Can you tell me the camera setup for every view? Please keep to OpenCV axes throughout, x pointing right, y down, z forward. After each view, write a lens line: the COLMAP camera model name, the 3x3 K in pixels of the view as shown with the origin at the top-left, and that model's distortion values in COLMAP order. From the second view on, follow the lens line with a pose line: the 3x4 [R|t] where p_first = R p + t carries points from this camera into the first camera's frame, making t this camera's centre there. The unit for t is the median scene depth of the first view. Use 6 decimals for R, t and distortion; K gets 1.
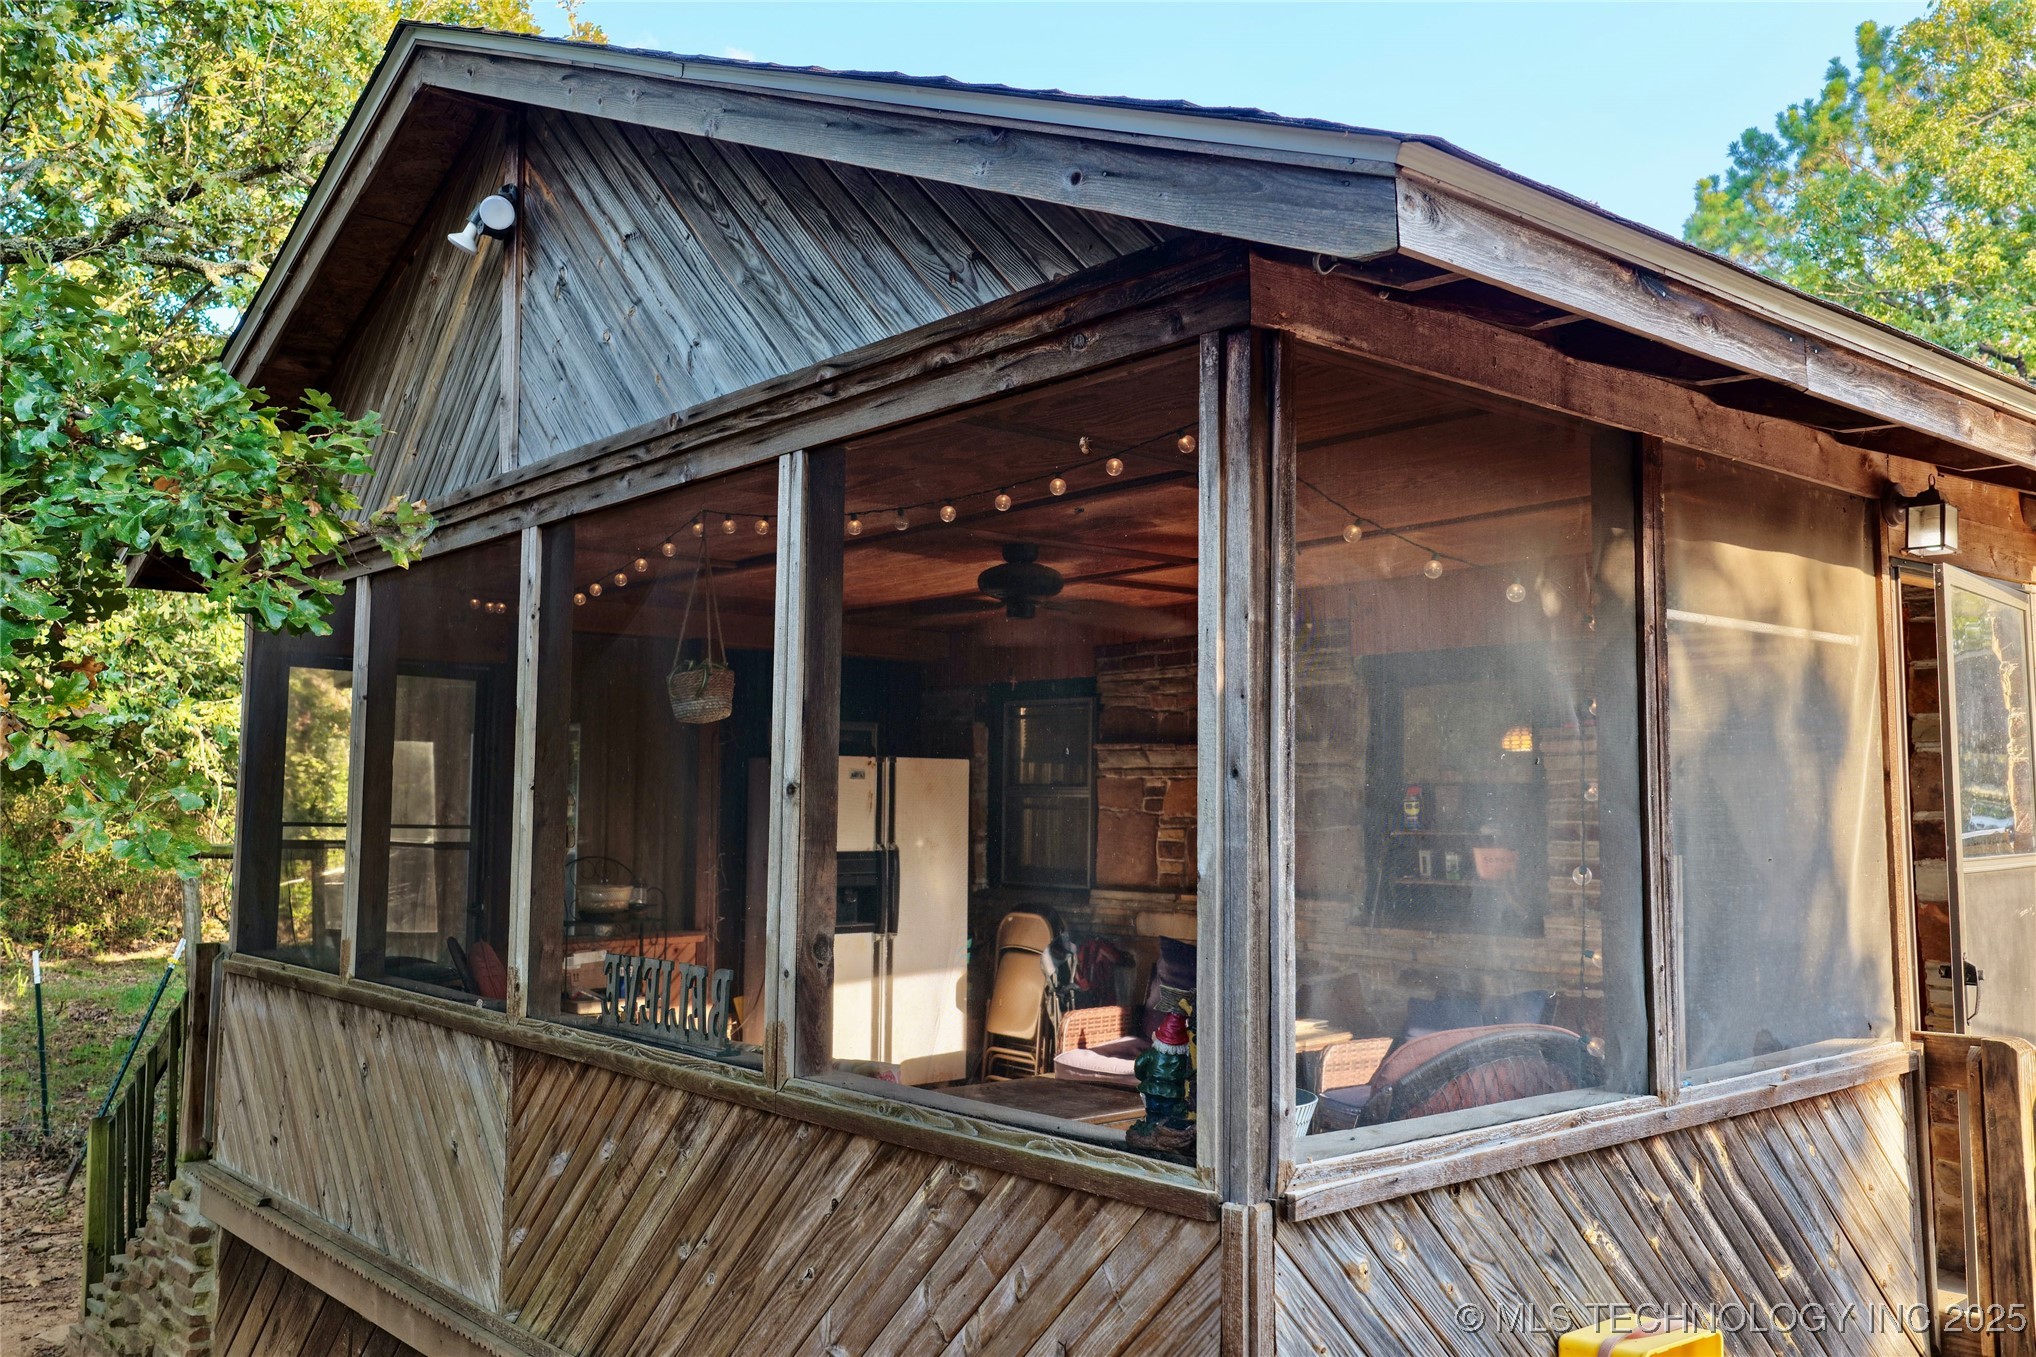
lens RADIAL K [[1687.6, 0, 1019.7], [0, 1687.6, 685.1], [0, 0, 1]] dist [-0.005296, 0.029378]
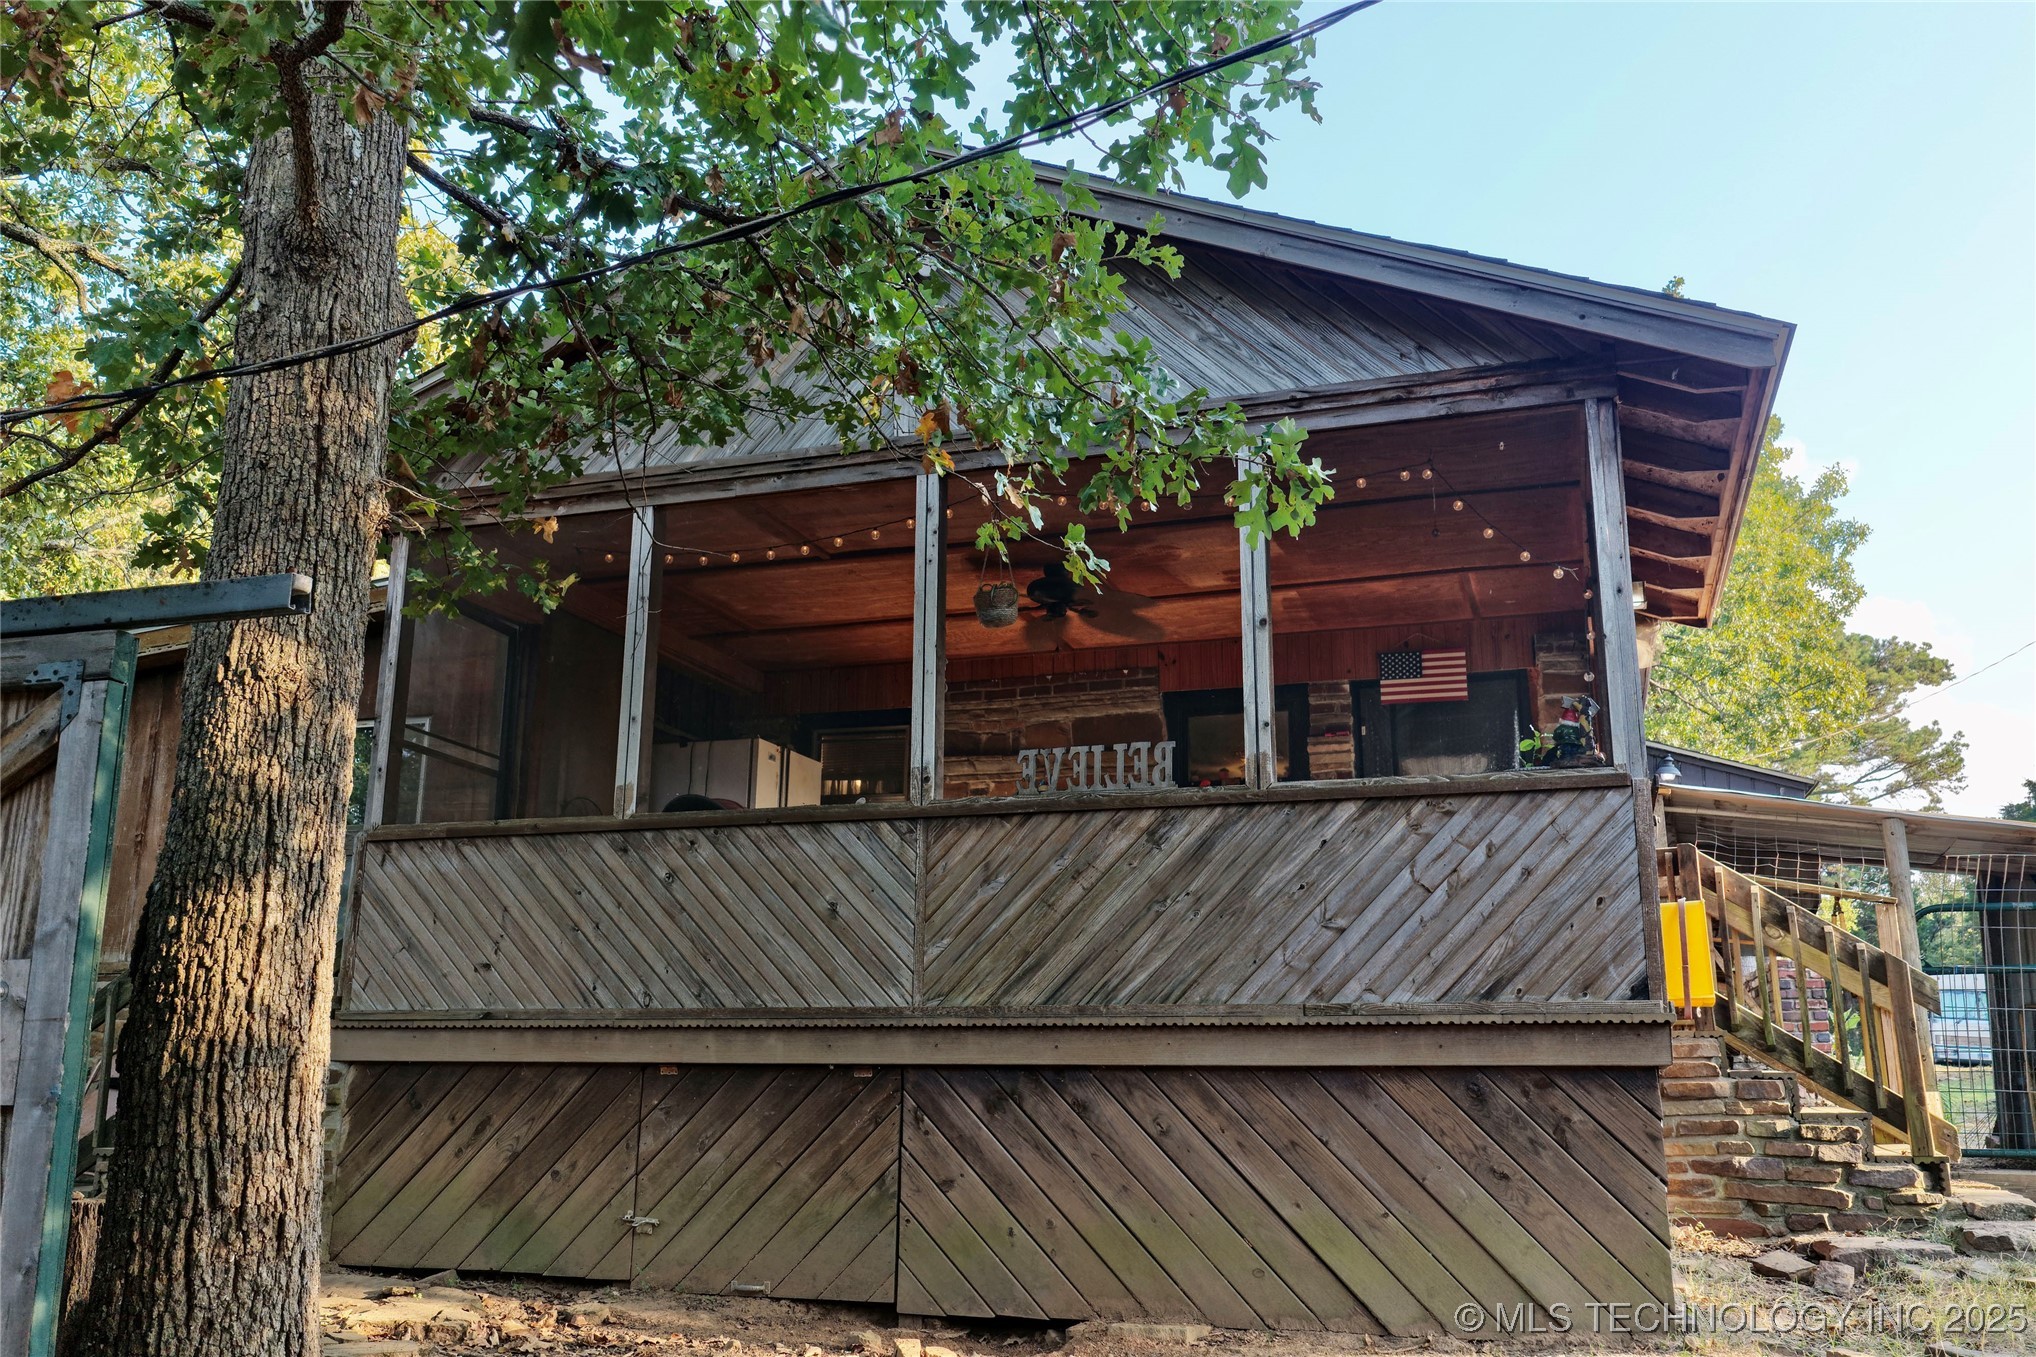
lens RADIAL K [[1687.6, 0, 1016.0], [0, 1687.6, 682.9], [0, 0, 1]] dist [-0.005296, 0.029378]
pose [[0.862455, 0.118512, 0.492063, -1.239249], [-0.041785, 0.985554, -0.164129, 0.432163], [-0.504405, 0.120993, 0.854948, -0.358538]]
